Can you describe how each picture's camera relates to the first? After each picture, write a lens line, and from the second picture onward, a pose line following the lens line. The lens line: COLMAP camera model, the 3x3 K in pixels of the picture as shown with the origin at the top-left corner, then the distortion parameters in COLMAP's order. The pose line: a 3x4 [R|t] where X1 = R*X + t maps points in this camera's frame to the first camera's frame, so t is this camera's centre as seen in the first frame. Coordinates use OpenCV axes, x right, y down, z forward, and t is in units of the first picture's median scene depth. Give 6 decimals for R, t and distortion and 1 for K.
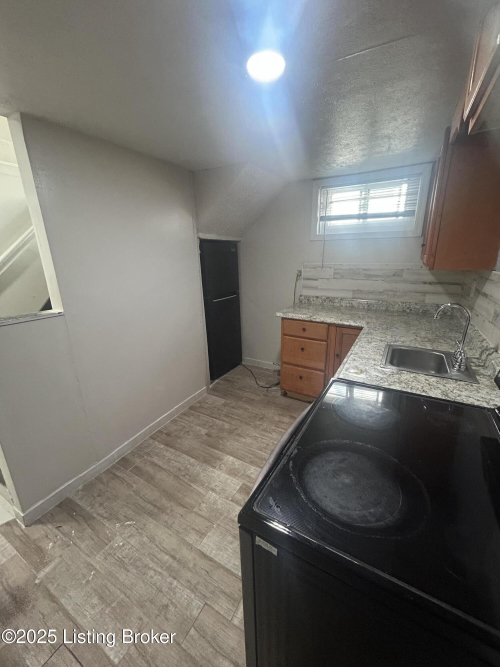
lens RADIAL K [[268.5, 0, 251.1], [0, 268.5, 334.3], [0, 0, 1]] dist [-0.003530, 0.002378]
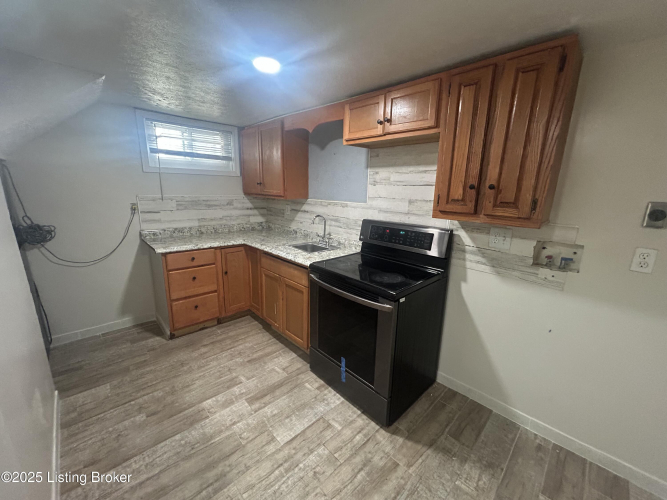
lens RADIAL K [[268.5, 0, 333.0], [0, 268.5, 250.8], [0, 0, 1]] dist [-0.003530, 0.002378]
pose [[0.279497, -0.196558, 0.939812, -0.622555], [0.246717, 0.960657, 0.127545, -0.046791], [-0.927907, 0.196219, 0.316996, 0.170026]]
